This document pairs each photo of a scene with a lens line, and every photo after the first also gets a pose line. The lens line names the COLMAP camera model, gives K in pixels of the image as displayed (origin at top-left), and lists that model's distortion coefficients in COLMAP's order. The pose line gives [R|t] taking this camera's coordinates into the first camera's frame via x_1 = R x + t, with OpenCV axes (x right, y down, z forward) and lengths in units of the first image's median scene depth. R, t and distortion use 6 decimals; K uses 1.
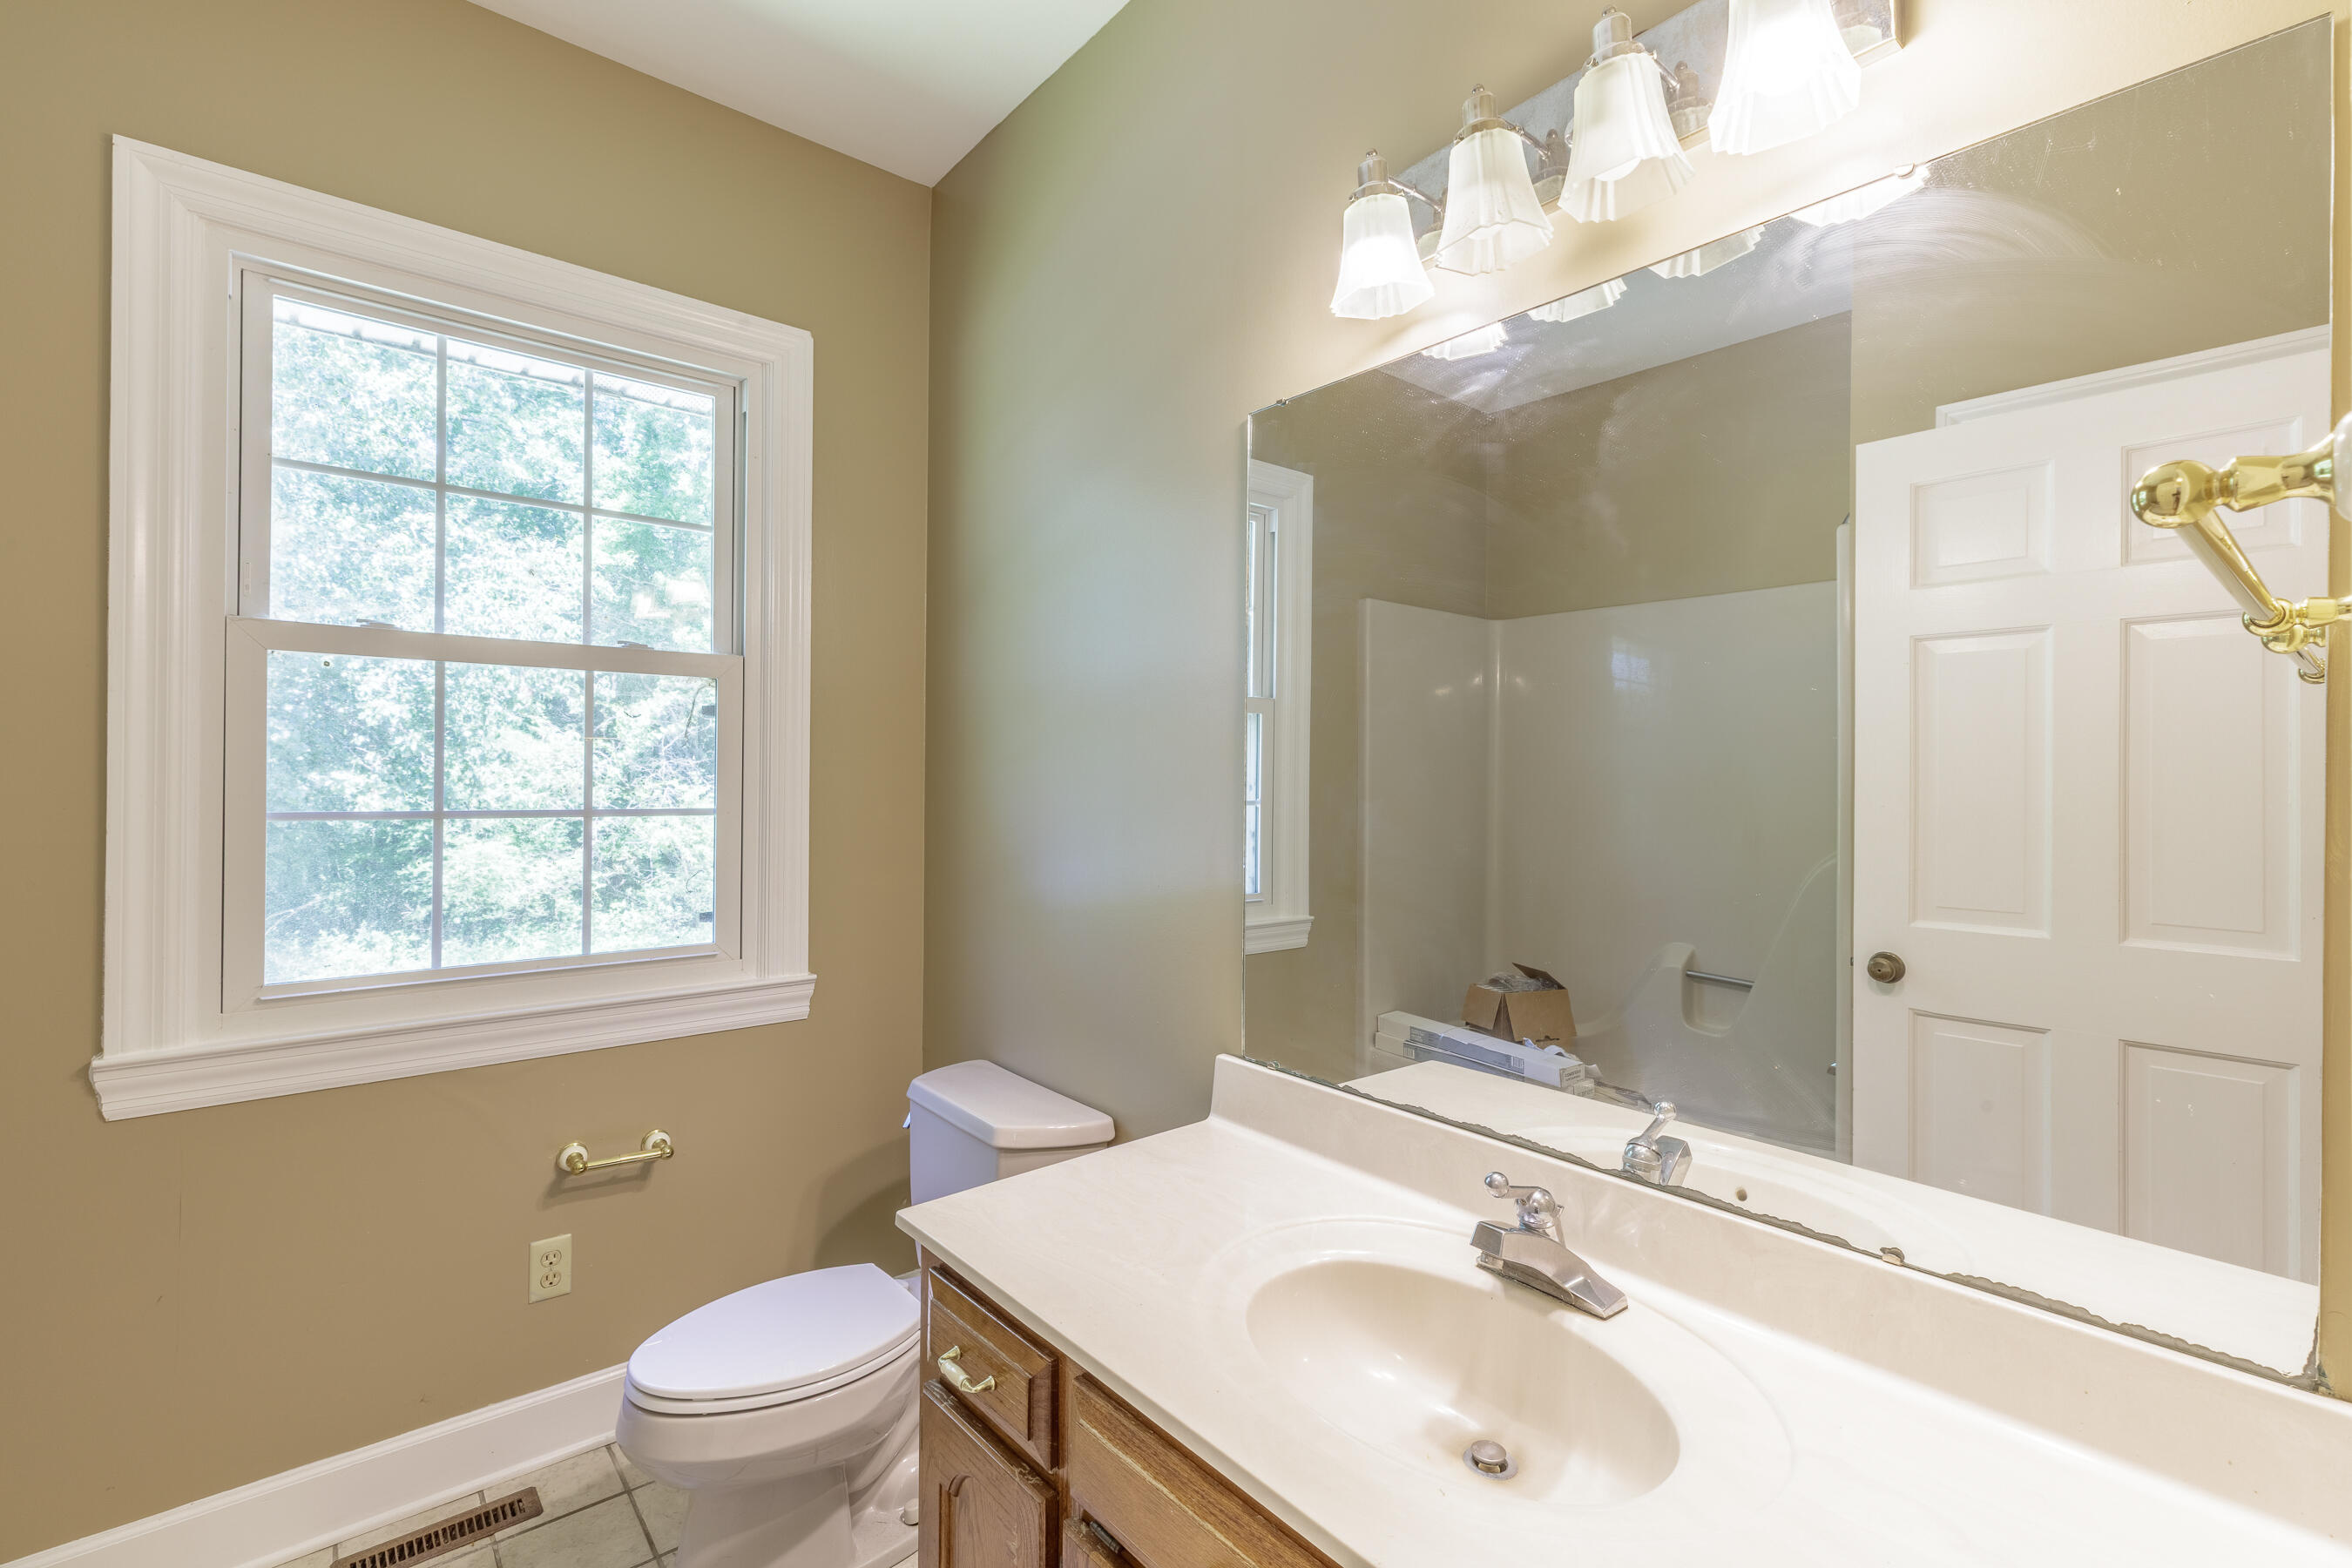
lens RADIAL K [[1059.3, 0, 1181.8], [0, 1059.3, 785.7], [0, 0, 1]] dist [0.004969, 0.000910]
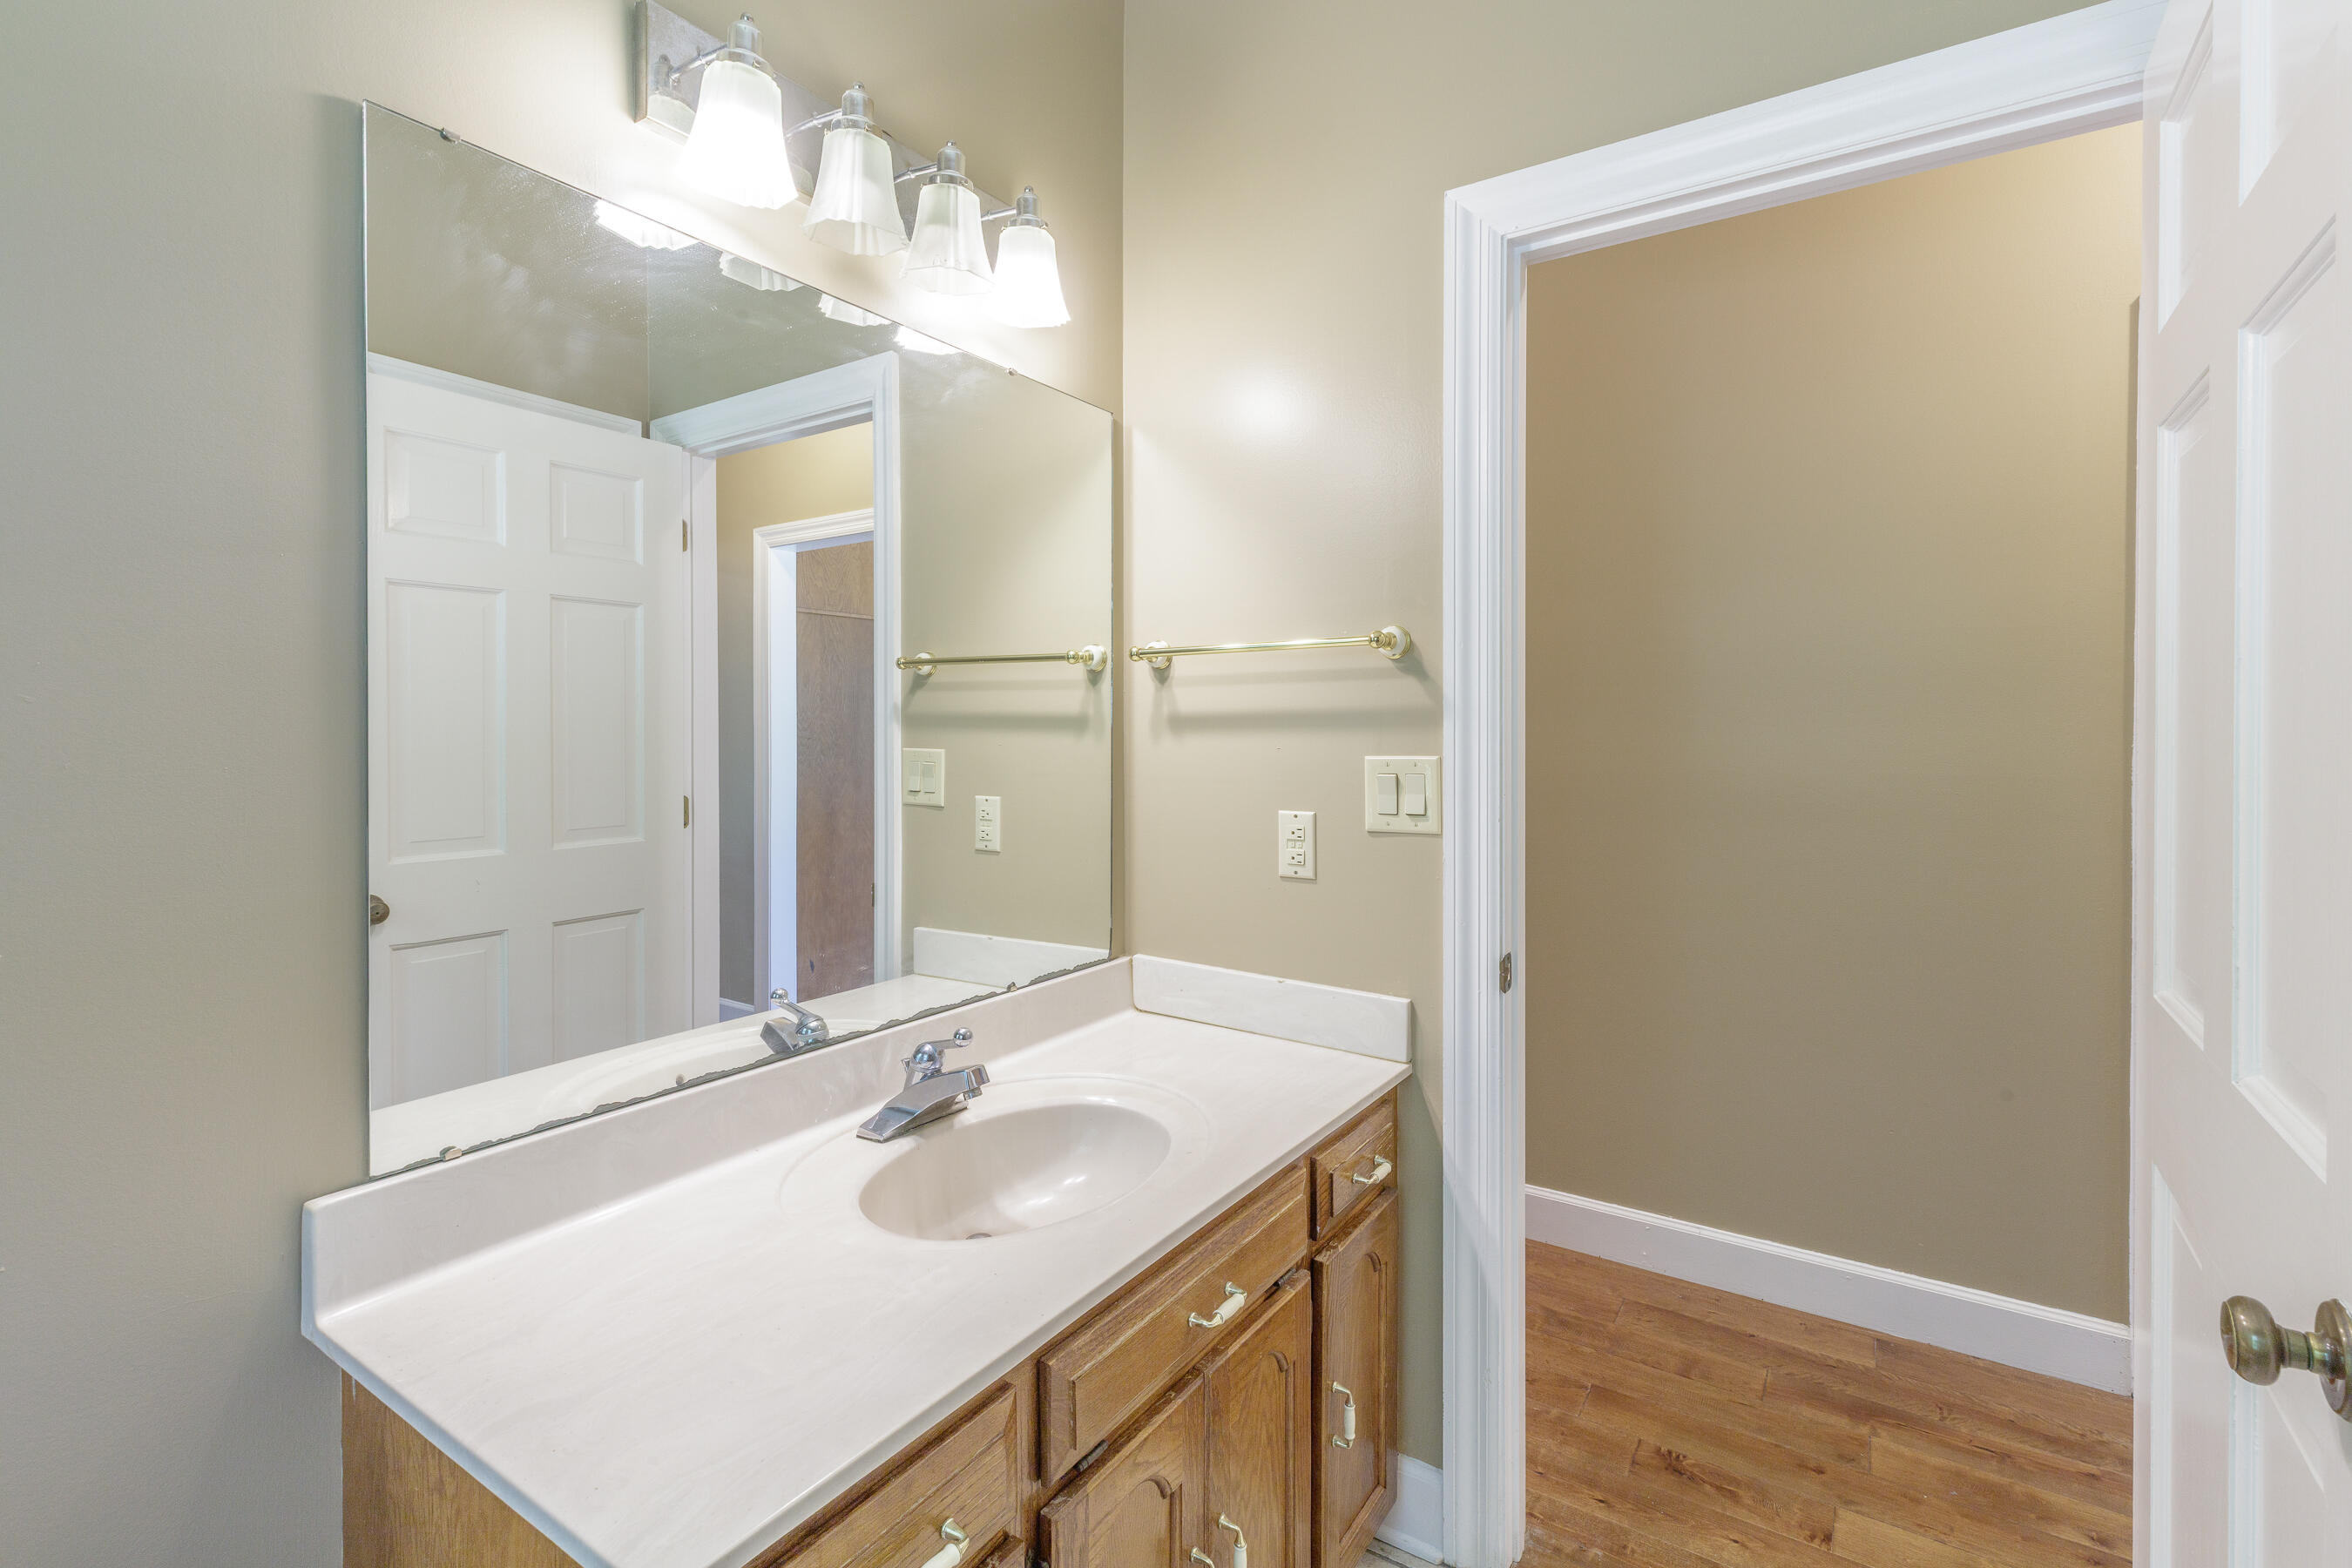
lens RADIAL K [[1059.3, 0, 1174.4], [0, 1059.3, 765.9], [0, 0, 1]] dist [0.004969, 0.000910]
pose [[-0.264718, -0.037633, 0.963591, -0.681626], [0.010836, 0.999059, 0.041995, 0.004370], [-0.964265, 0.021559, -0.264062, 0.761821]]
